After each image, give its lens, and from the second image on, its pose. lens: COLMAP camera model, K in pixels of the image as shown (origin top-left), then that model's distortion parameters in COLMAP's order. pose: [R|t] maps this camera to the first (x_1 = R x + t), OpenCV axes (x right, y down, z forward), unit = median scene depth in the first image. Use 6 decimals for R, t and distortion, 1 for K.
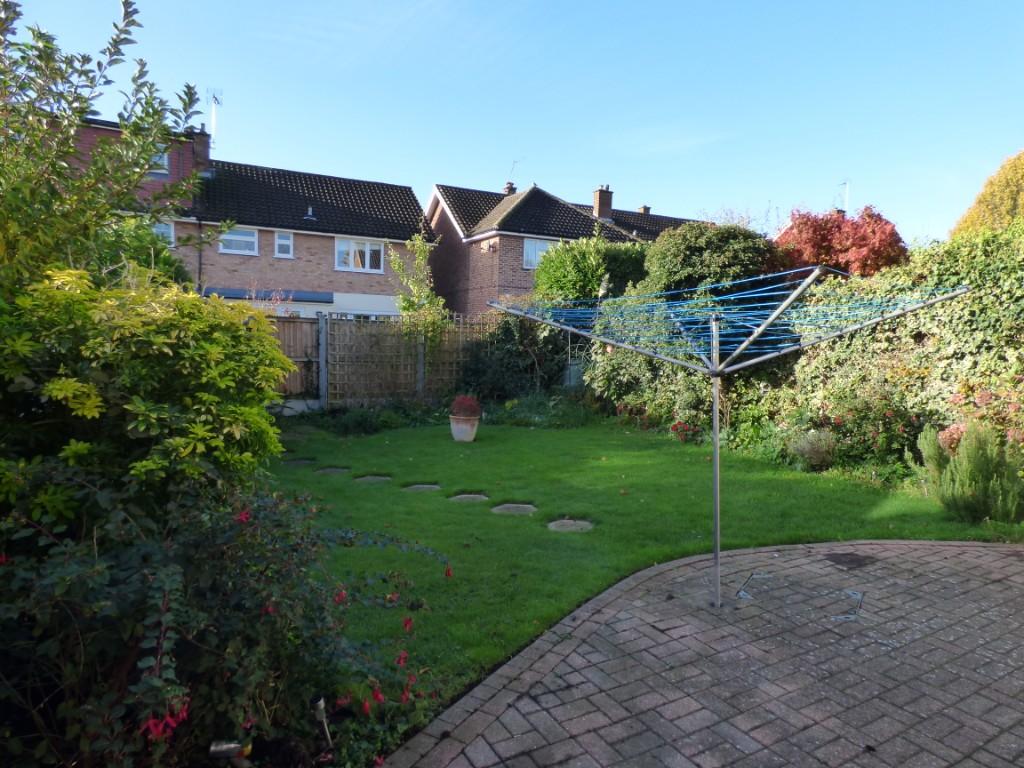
lens RADIAL K [[620.1, 0, 512.0], [0, 620.1, 384.0], [0, 0, 1]] dist [0.002421, -0.021036]
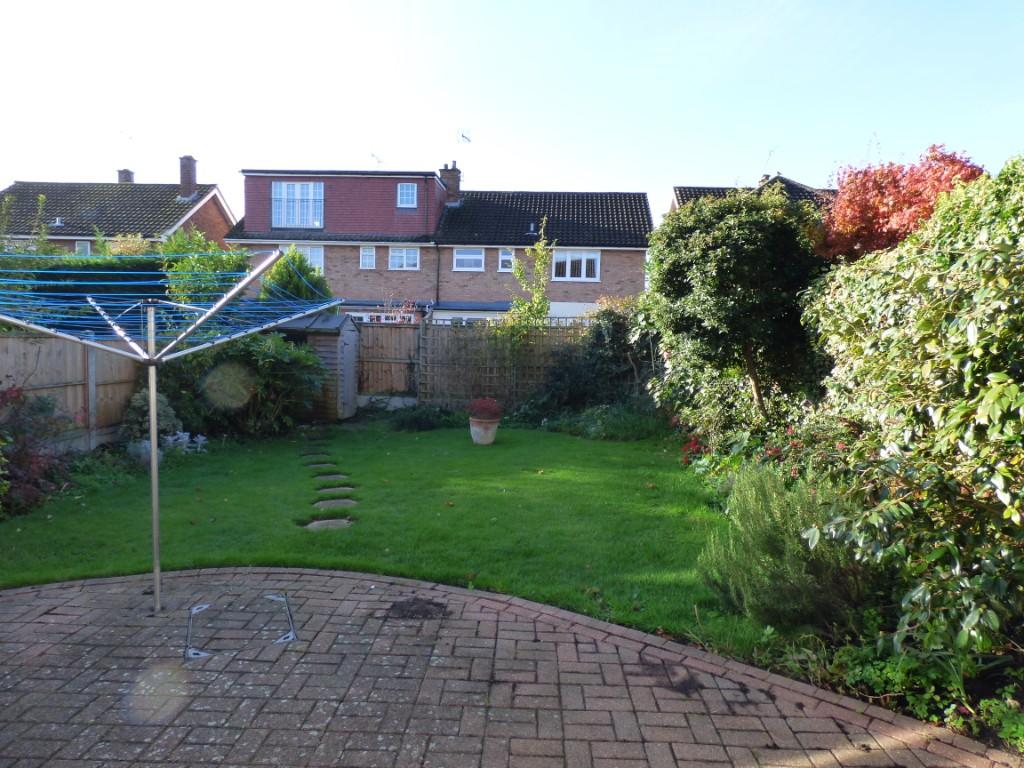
lens RADIAL K [[613.8, 0, 512.0], [0, 613.8, 384.0], [0, 0, 1]] dist [-0.003560, 0.001441]
pose [[0.859760, 0.033780, -0.509580, 0.358006], [-0.042040, 0.999105, -0.004699, -0.001097], [0.508965, 0.025463, 0.860410, 0.132371]]
